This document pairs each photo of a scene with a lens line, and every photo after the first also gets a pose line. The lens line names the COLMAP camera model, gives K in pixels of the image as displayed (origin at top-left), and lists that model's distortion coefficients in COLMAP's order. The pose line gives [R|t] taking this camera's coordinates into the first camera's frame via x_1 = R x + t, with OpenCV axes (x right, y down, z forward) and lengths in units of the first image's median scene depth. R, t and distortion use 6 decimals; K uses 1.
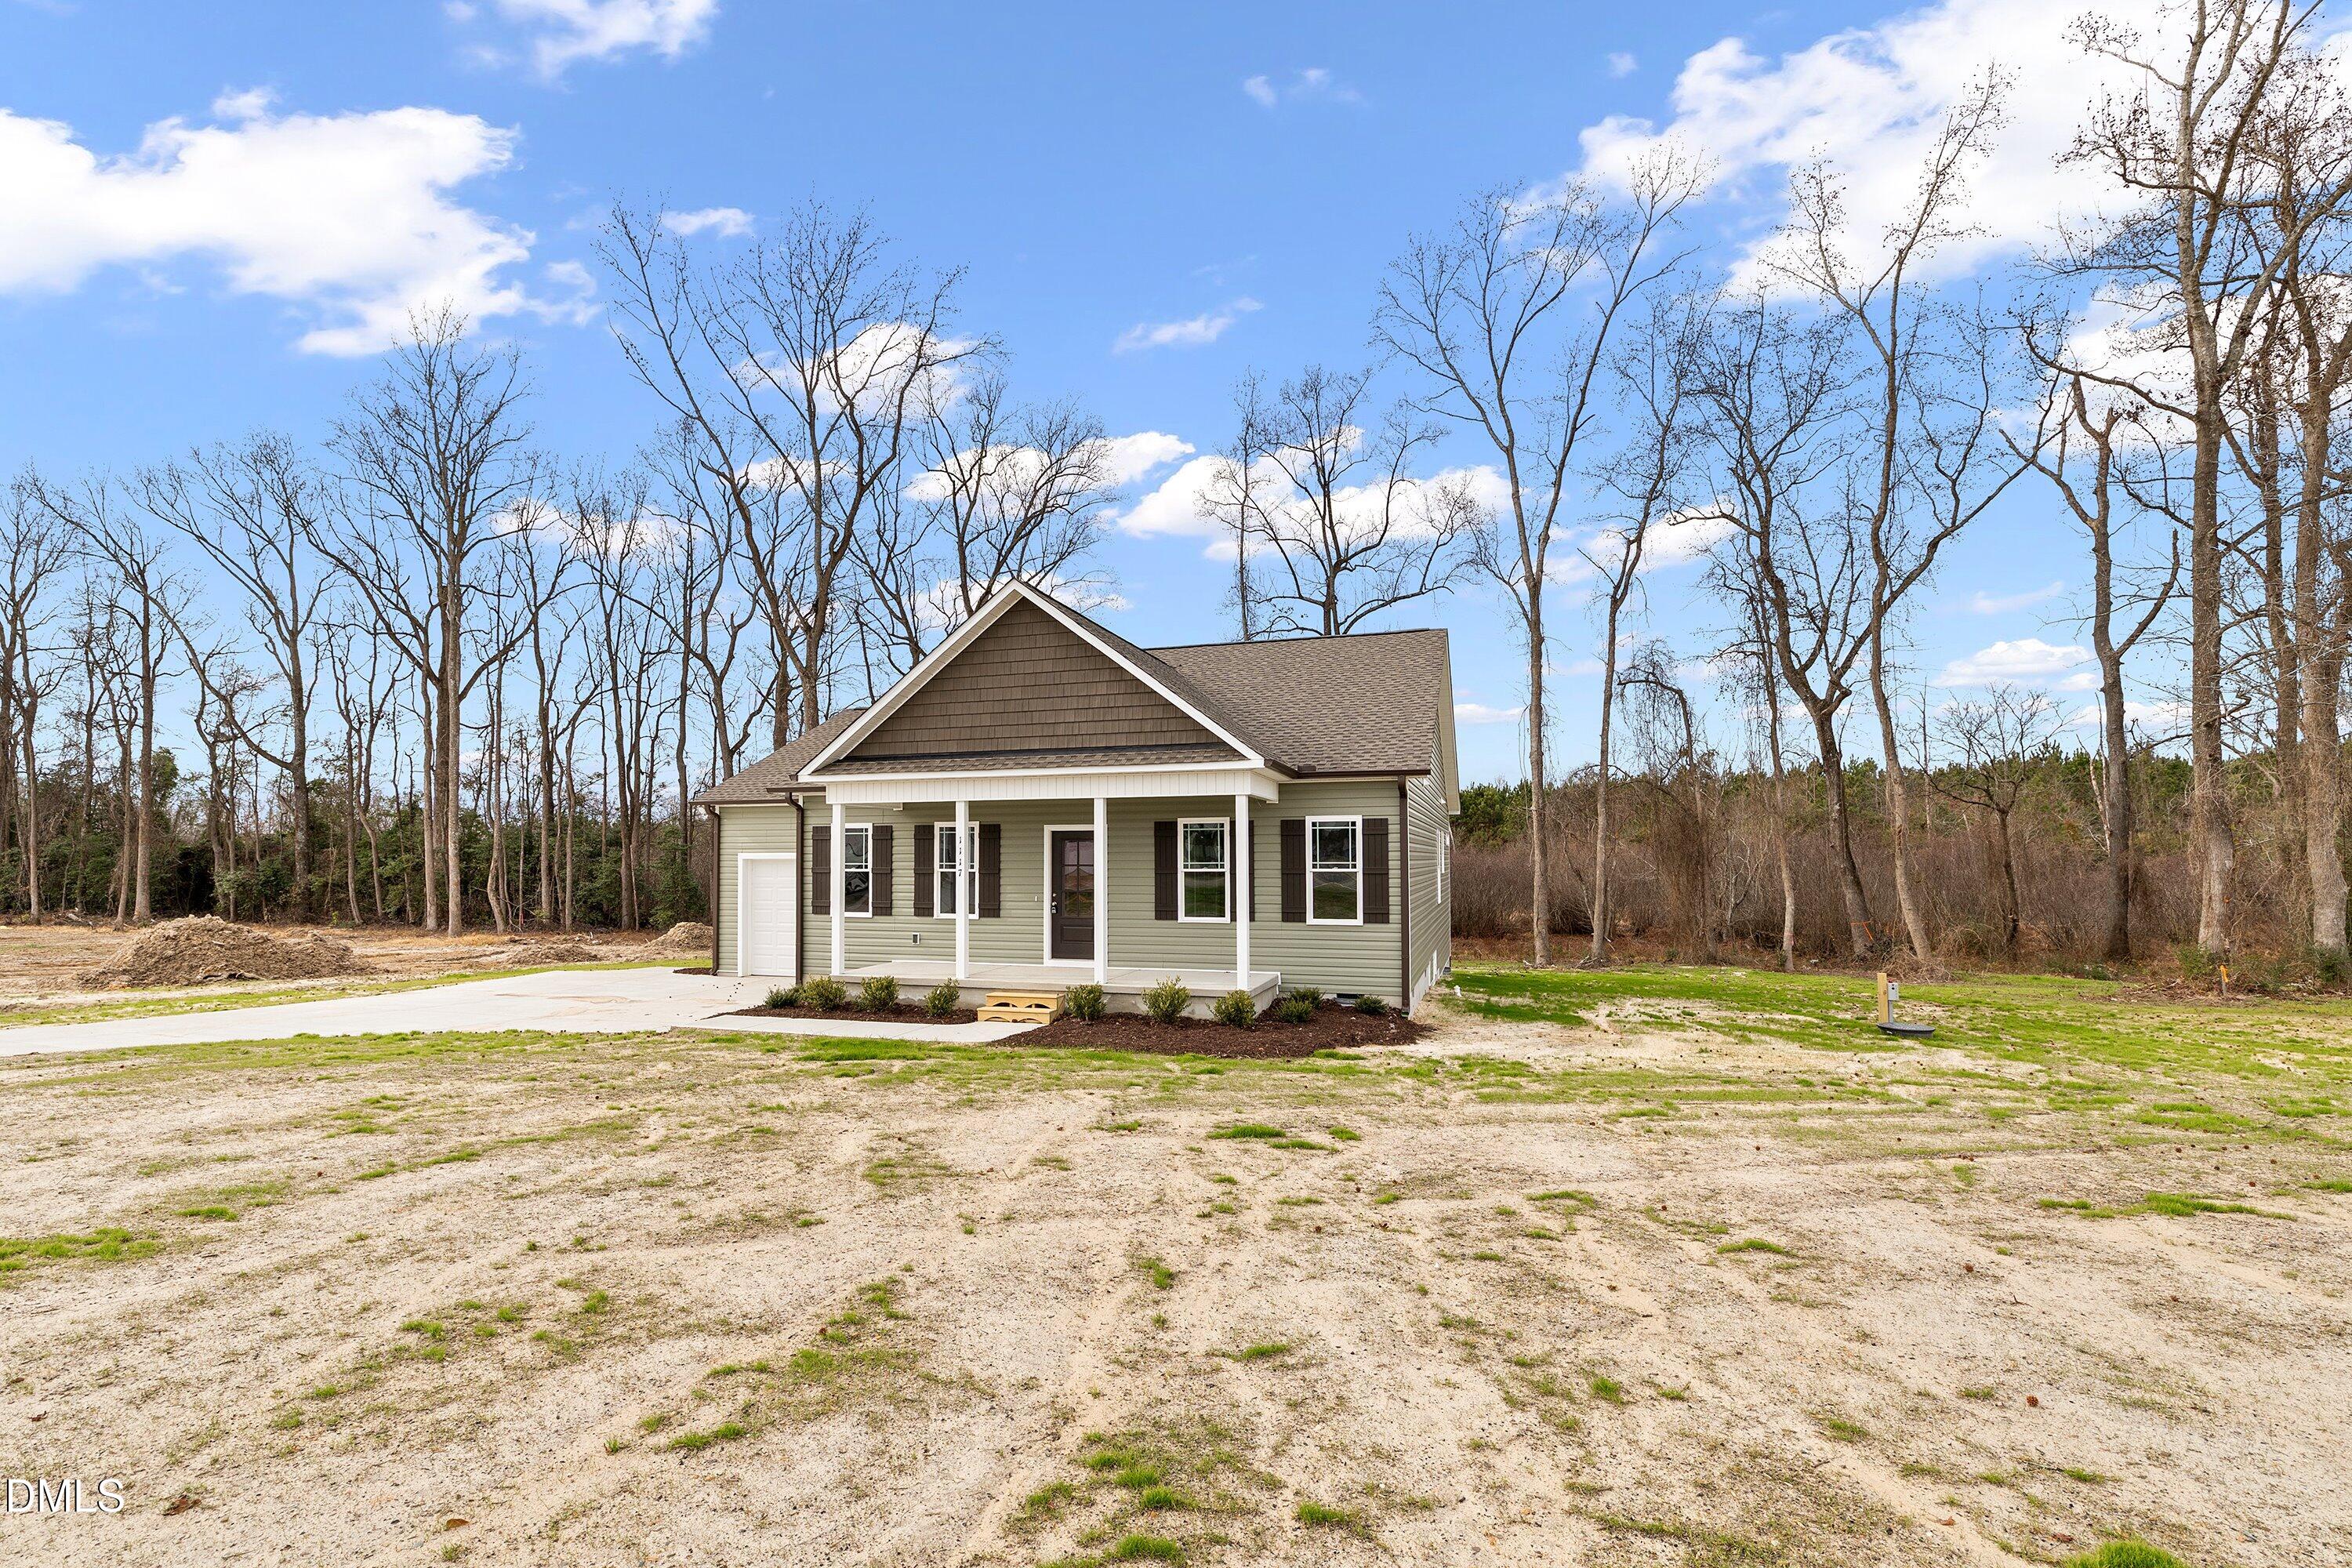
lens RADIAL K [[950.0, 0, 1154.3], [0, 950.0, 816.8], [0, 0, 1]] dist [-0.000081, 0.000168]
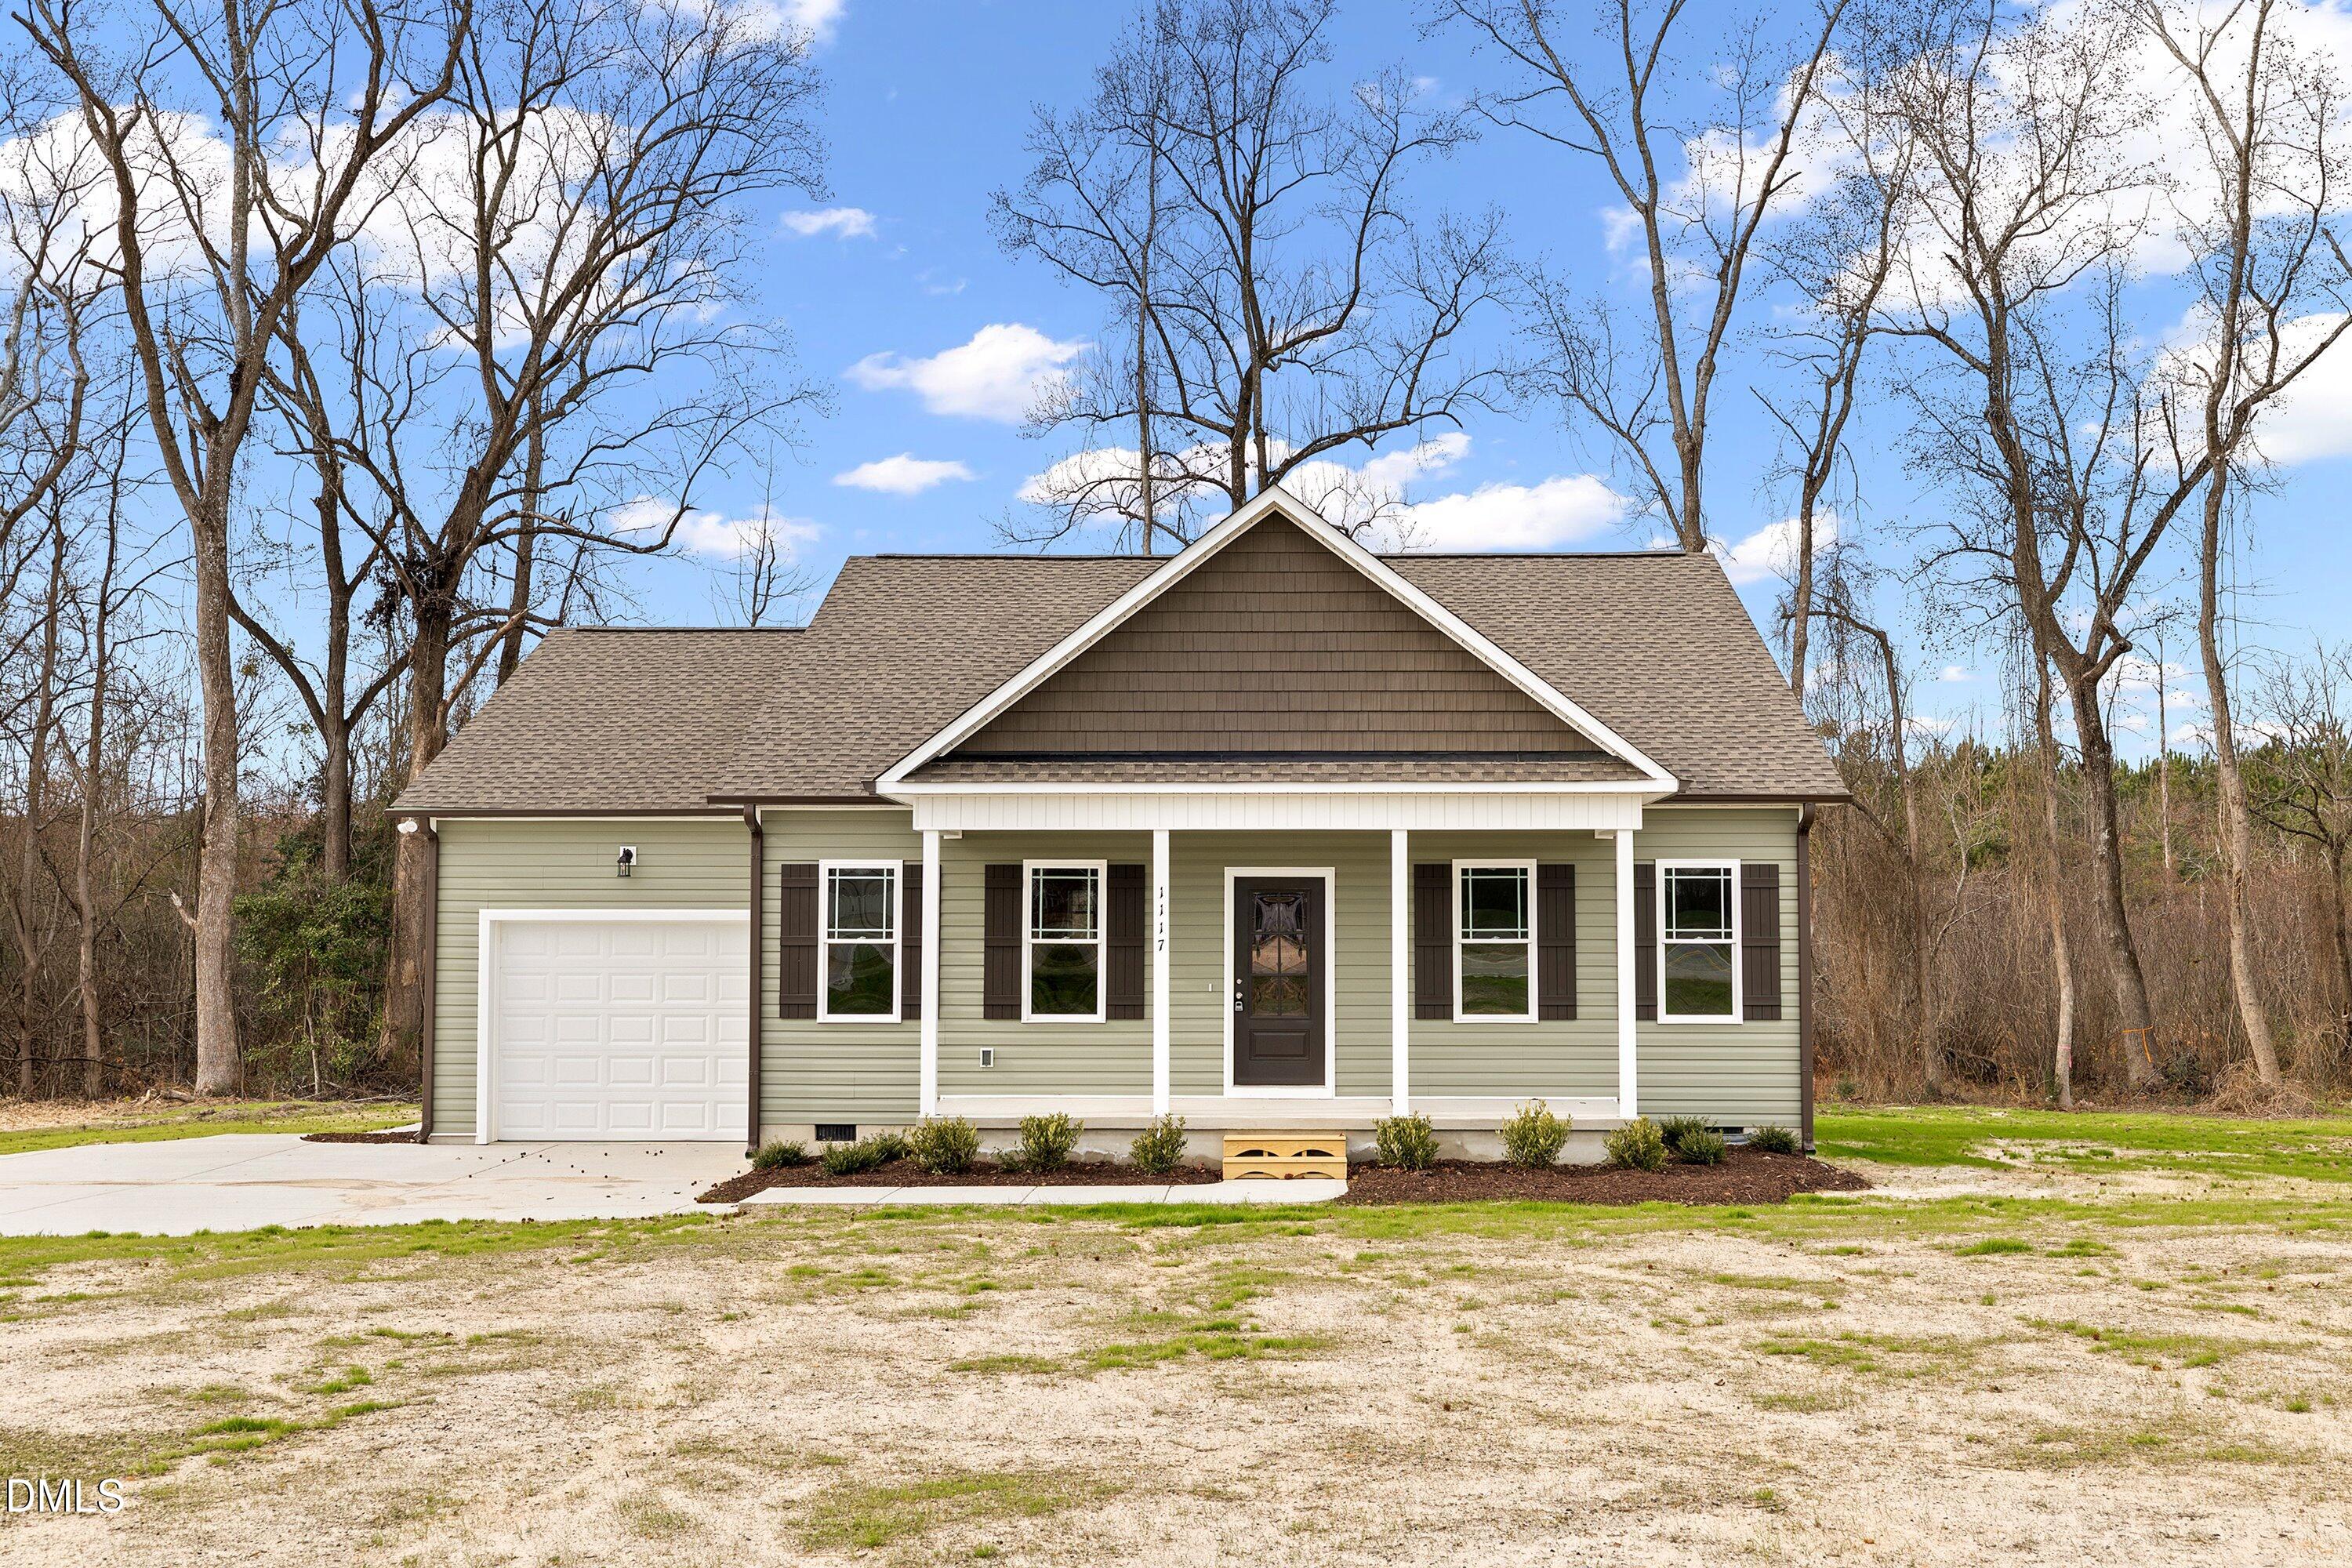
lens RADIAL K [[2013.1, 0, 1176.0], [0, 2013.1, 784.0], [0, 0, 1]] dist [0.007367, -0.005517]
pose [[0.969628, 0.019033, 0.243844, -0.427148], [-0.013726, 0.999631, -0.023448, -0.013170], [-0.244200, 0.019389, 0.969531, -0.233523]]
